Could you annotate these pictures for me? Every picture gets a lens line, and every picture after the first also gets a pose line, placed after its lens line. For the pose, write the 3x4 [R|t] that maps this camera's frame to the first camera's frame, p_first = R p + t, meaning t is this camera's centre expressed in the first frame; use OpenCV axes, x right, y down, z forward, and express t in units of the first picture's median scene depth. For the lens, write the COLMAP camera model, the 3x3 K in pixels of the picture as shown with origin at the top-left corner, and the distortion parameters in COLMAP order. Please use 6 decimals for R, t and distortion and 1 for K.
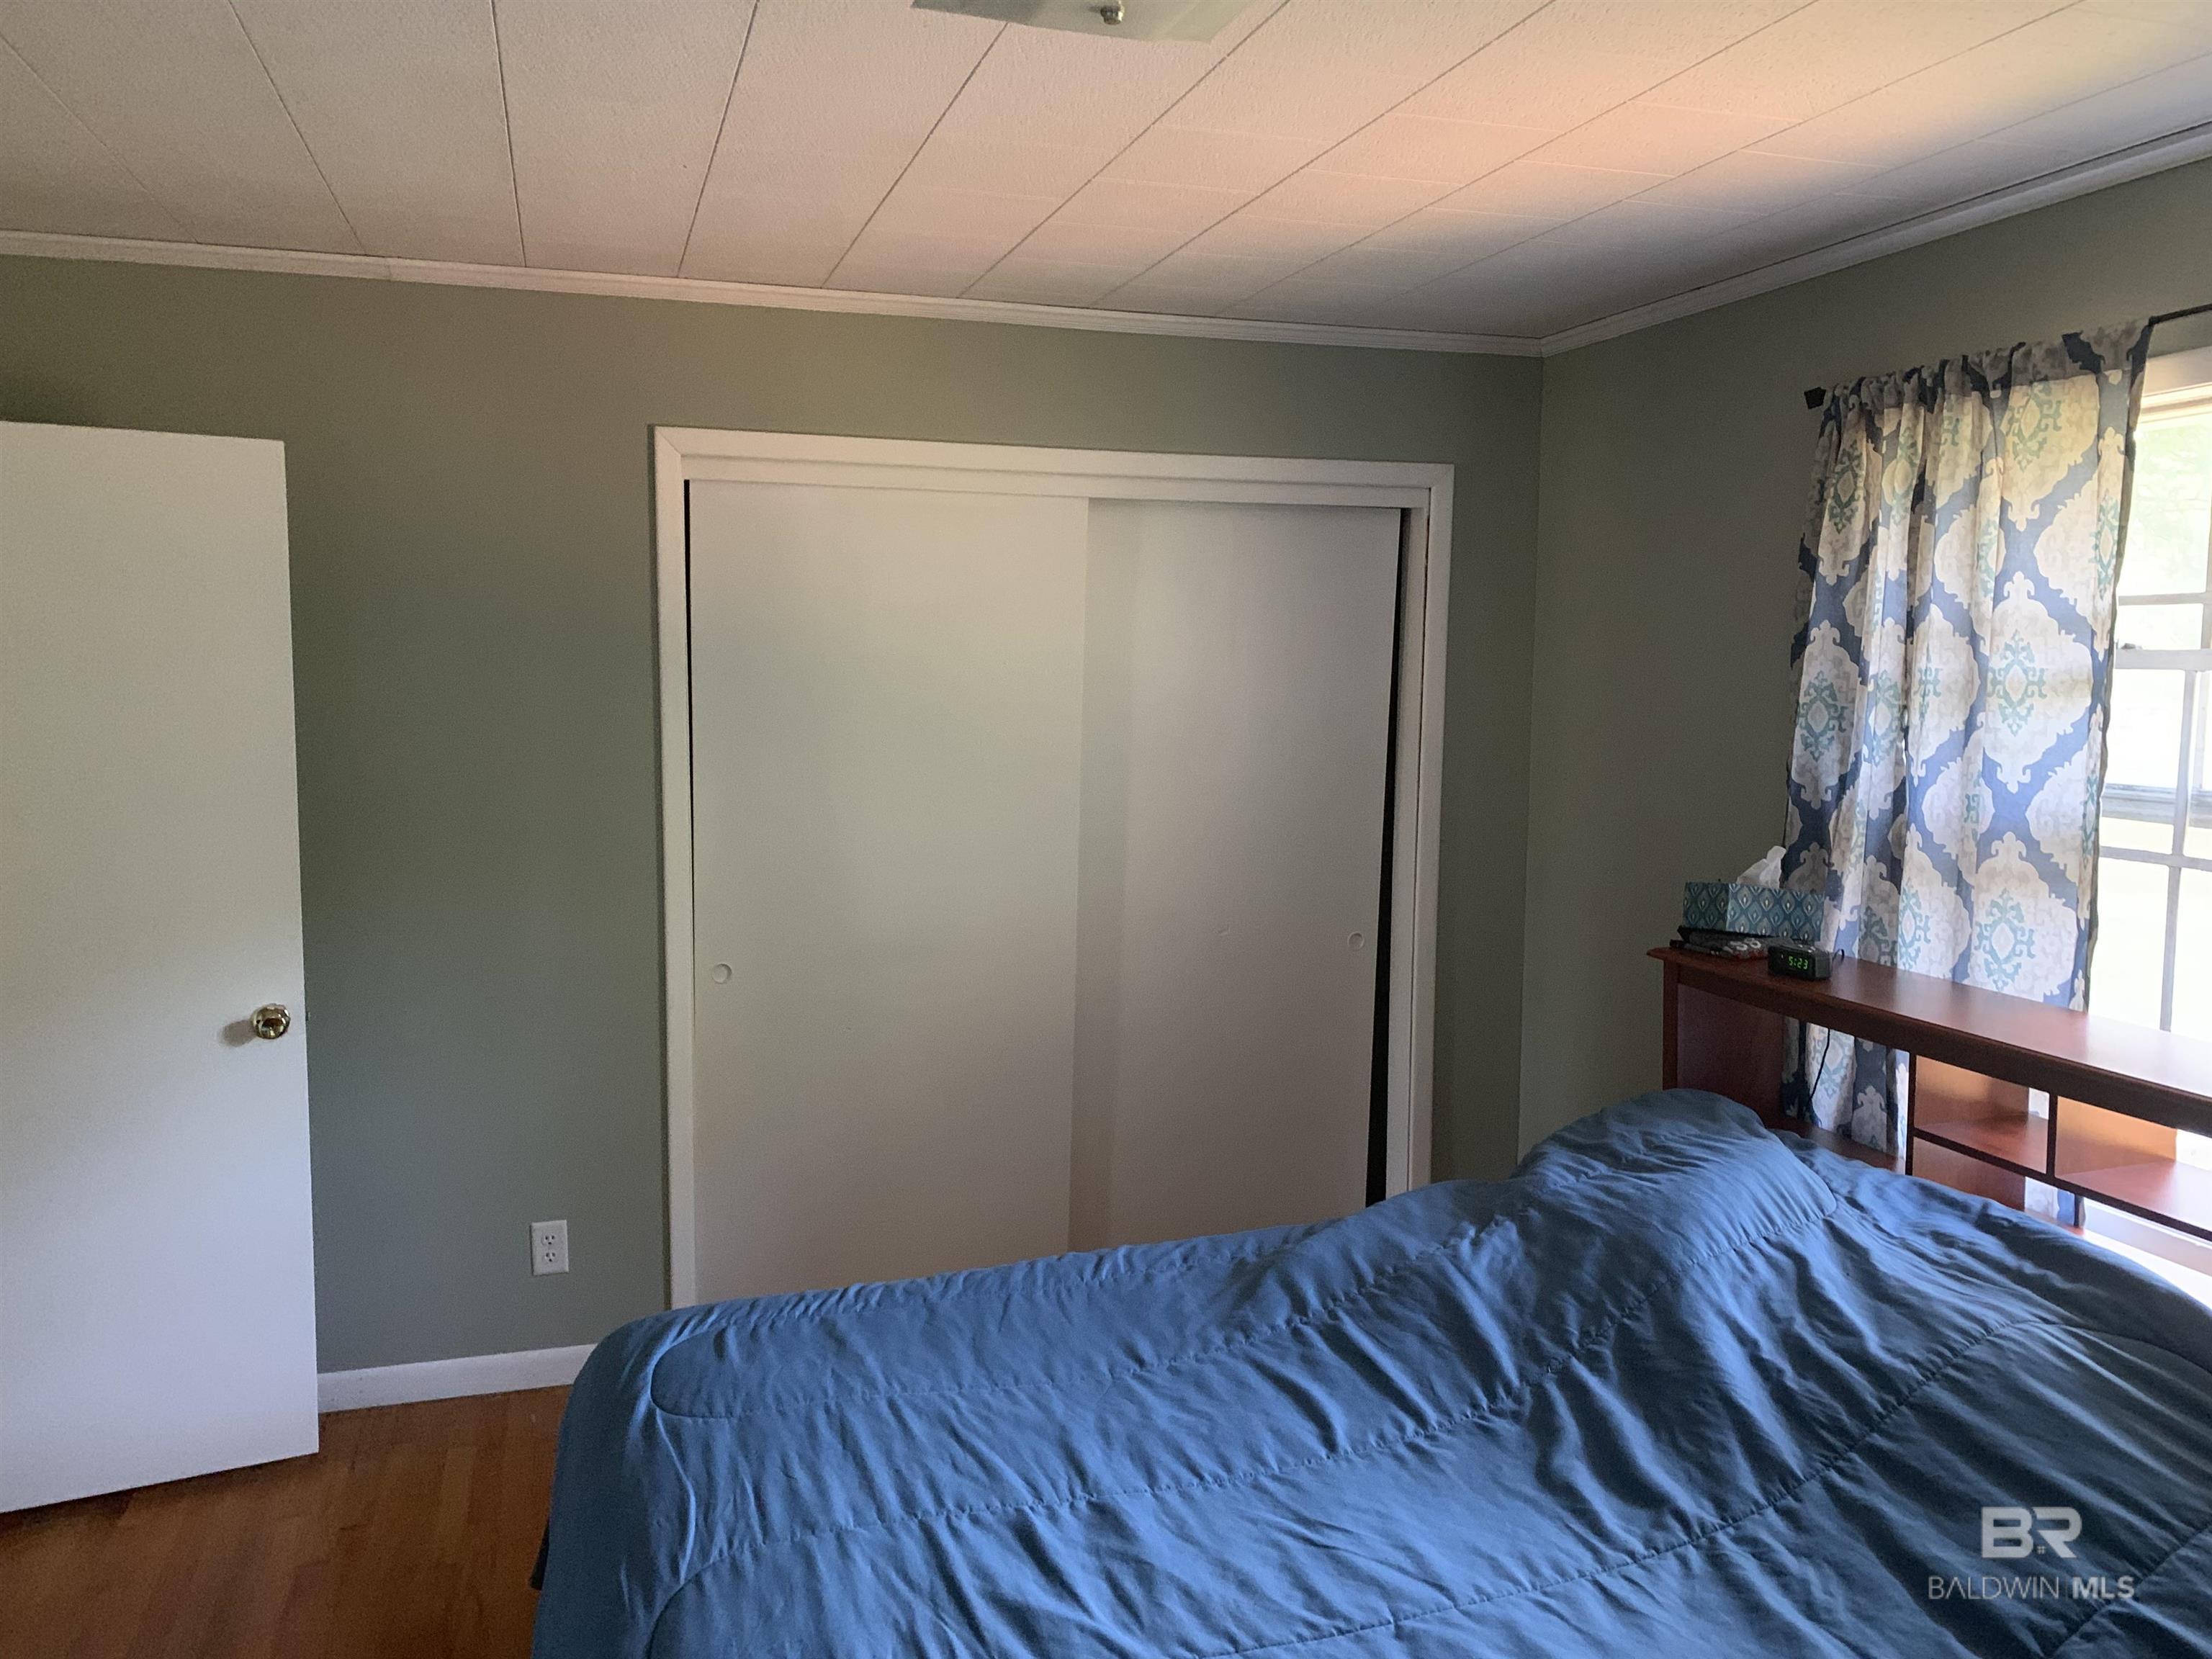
lens RADIAL K [[1683.0, 0, 1094.0], [0, 1683.0, 835.9], [0, 0, 1]] dist [0.046176, -0.040219]
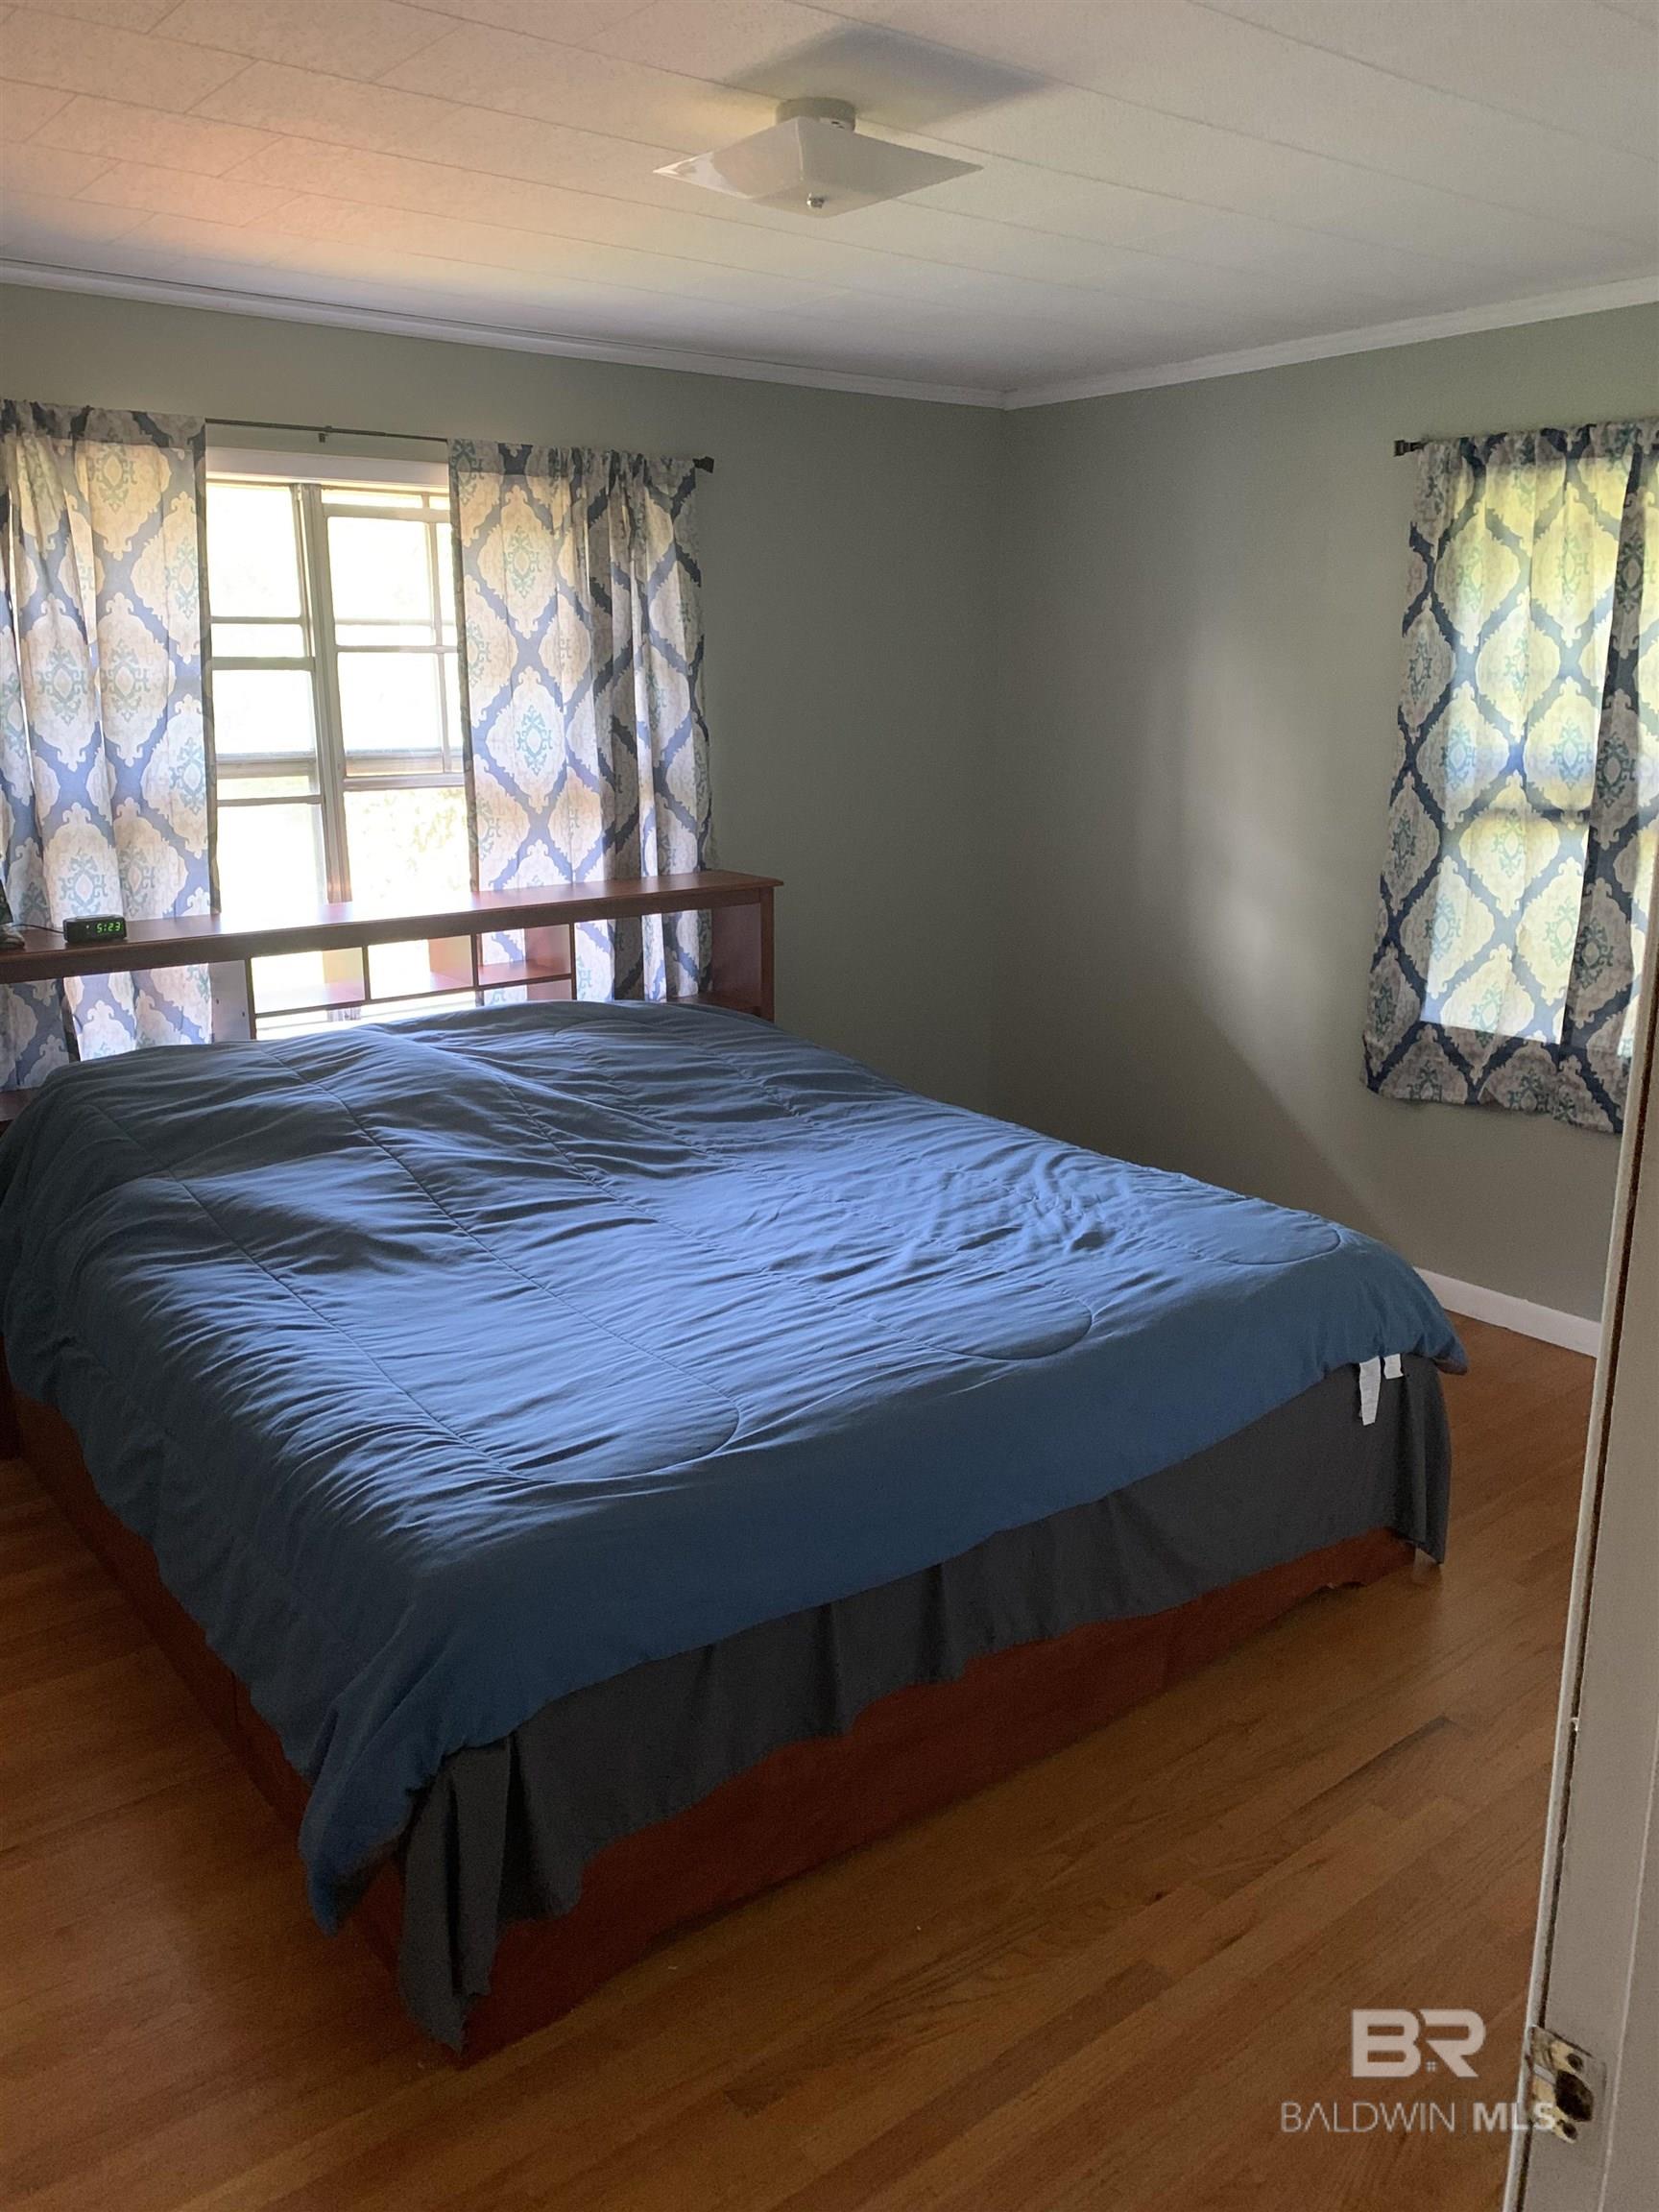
lens RADIAL K [[1683.0, 0, 815.9], [0, 1683.0, 1094.8], [0, 0, 1]] dist [0.046176, -0.040219]
pose [[-0.347741, -0.242229, 0.905760, -0.973831], [0.095607, 0.951854, 0.291262, -0.125810], [-0.932703, 0.187881, -0.307840, 1.045424]]
